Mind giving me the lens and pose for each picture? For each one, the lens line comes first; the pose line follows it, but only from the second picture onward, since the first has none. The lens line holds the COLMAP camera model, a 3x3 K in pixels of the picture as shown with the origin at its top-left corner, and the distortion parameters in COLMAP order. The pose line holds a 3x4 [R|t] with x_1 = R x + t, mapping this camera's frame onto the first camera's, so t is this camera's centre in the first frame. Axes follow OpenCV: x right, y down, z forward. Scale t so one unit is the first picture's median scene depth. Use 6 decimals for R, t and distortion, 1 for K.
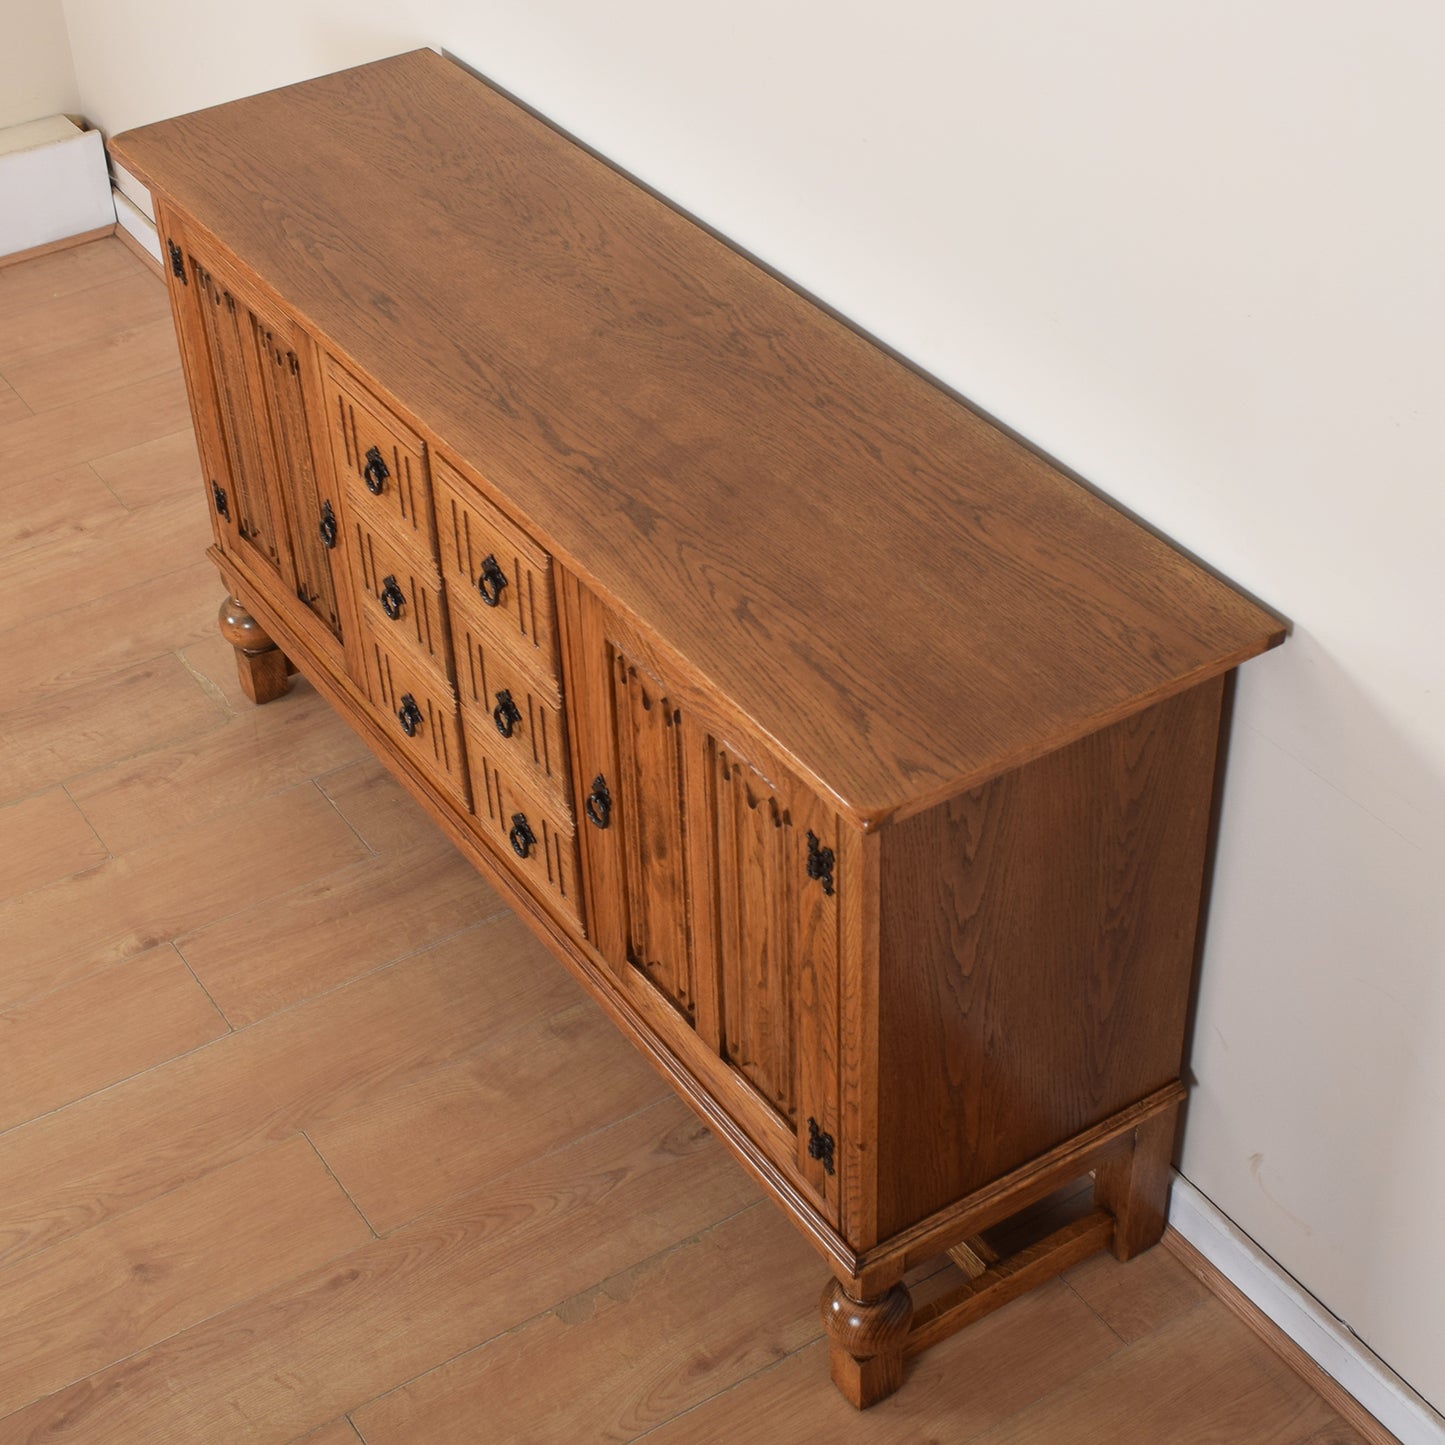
lens RADIAL K [[2472.1, 0, 726.8], [0, 2472.1, 702.8], [0, 0, 1]] dist [-0.082868, -0.016048]
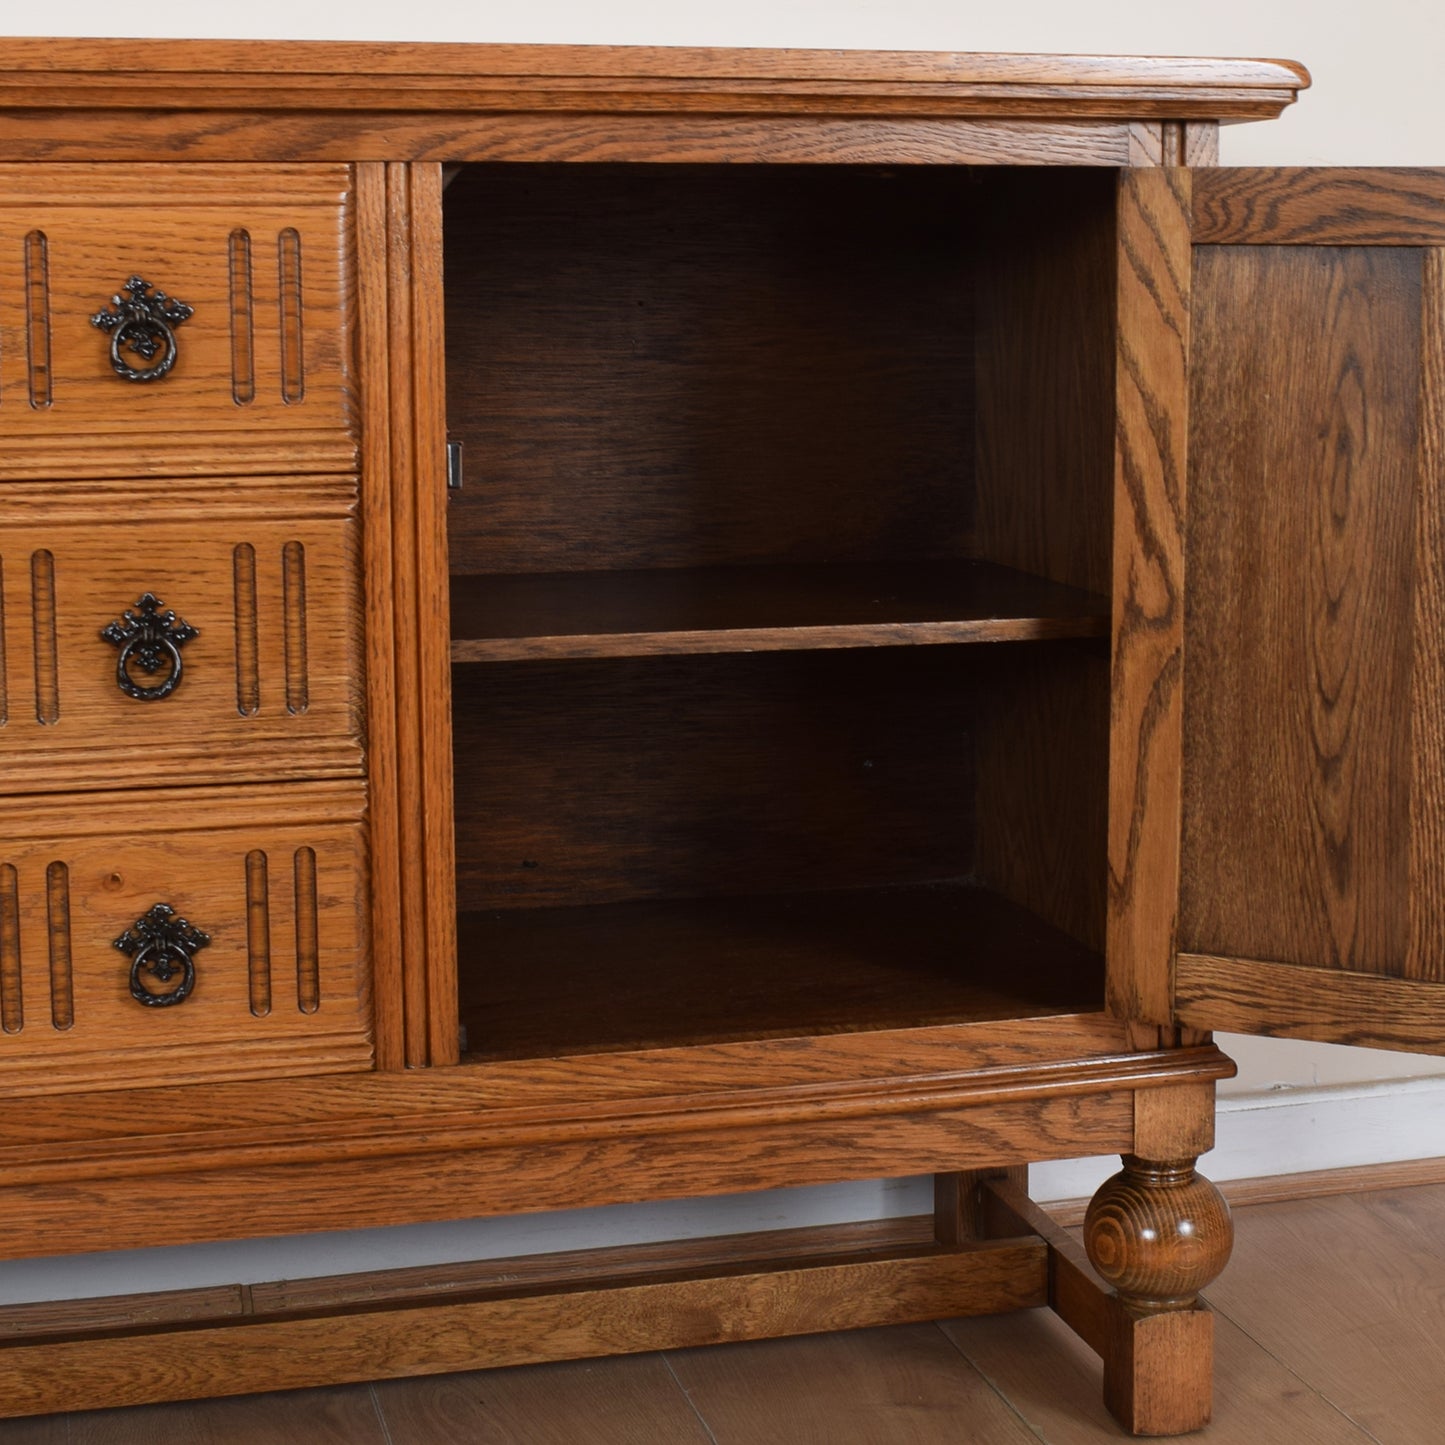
lens RADIAL K [[2878.5, 0, 890.6], [0, 2878.5, 544.4], [0, 0, 1]] dist [-0.086830, -0.036746]
pose [[0.282395, -0.057414, 0.957578, -0.626997], [0.579129, 0.805985, -0.122464, 0.151730], [-0.764763, 0.589145, 0.260857, 0.739569]]
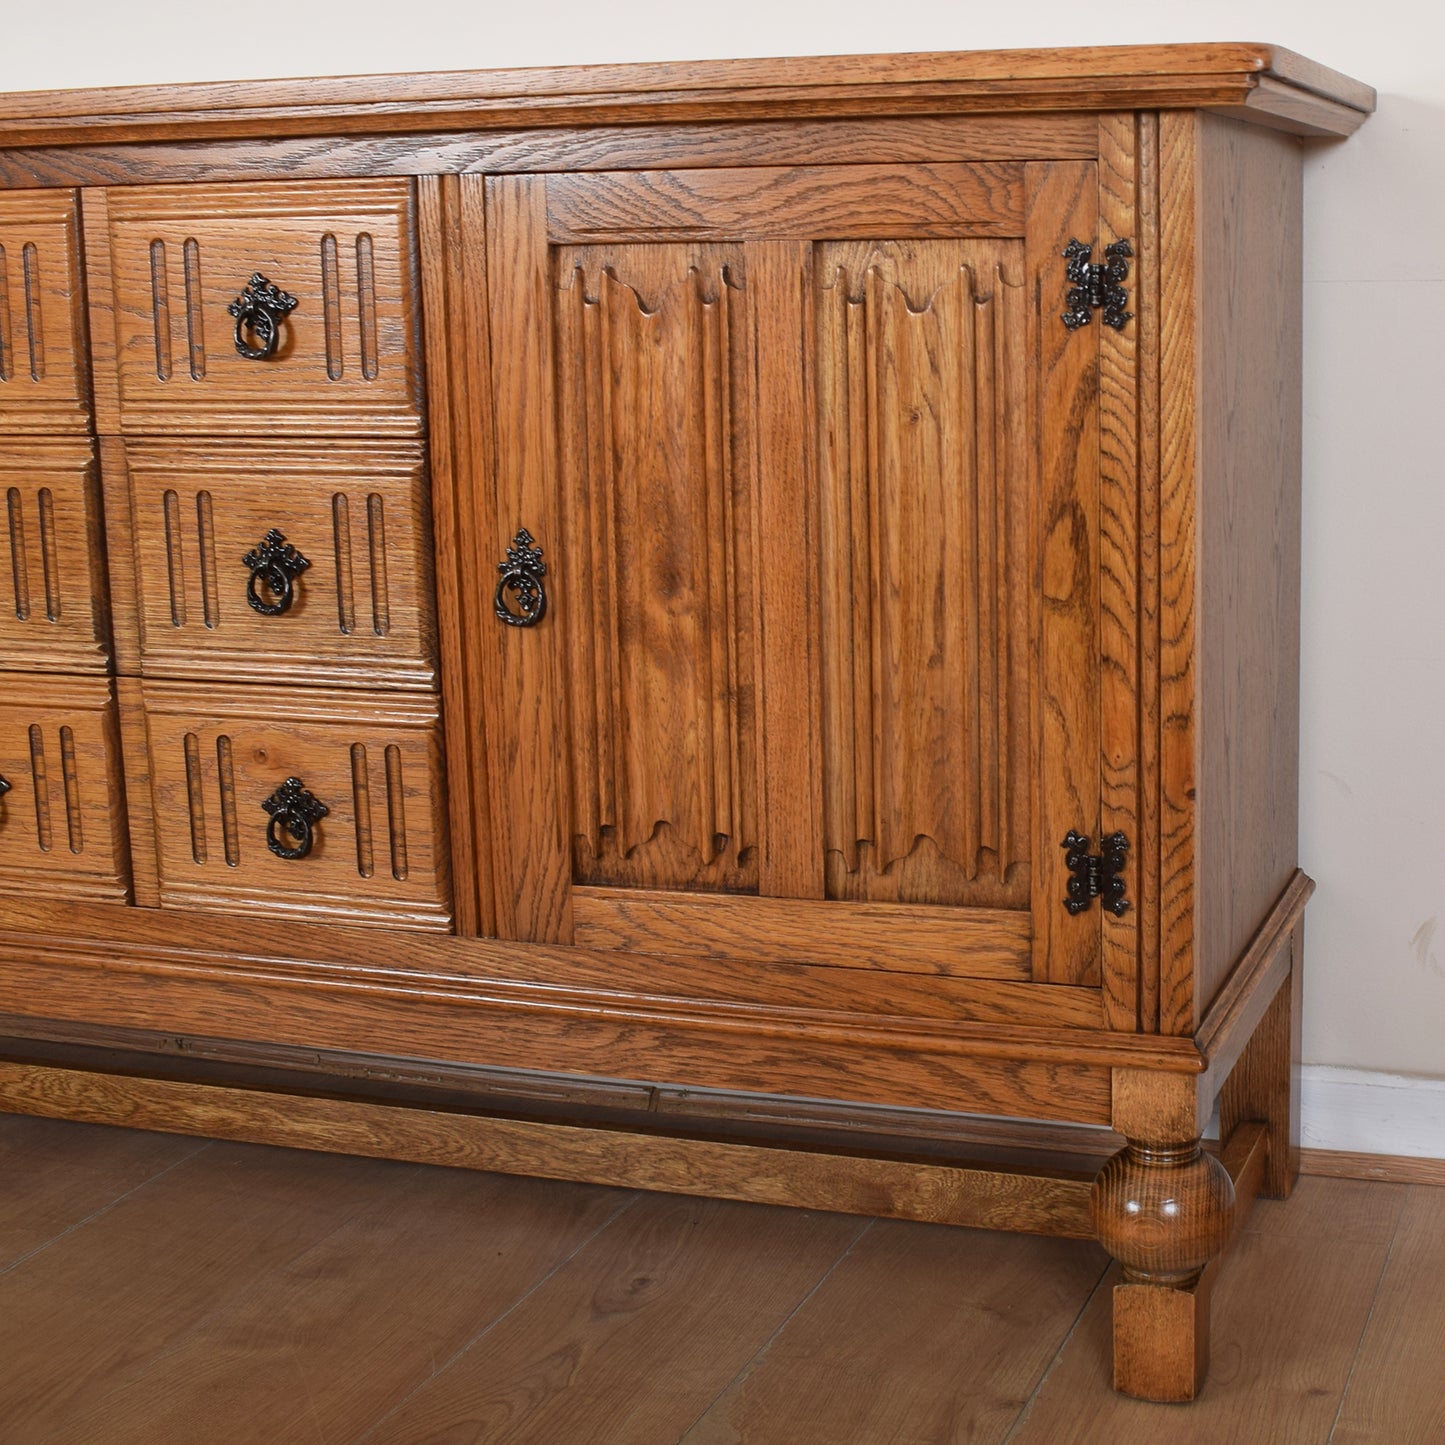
lens RADIAL K [[2368.5, 0, 1001.3], [0, 2368.5, 626.5], [0, 0, 1]] dist [-0.081672, -0.042142]
pose [[0.762275, -0.082925, 0.641920, -0.344851], [0.382707, 0.857566, -0.343679, 0.302972], [-0.521989, 0.507645, 0.685437, 0.512341]]
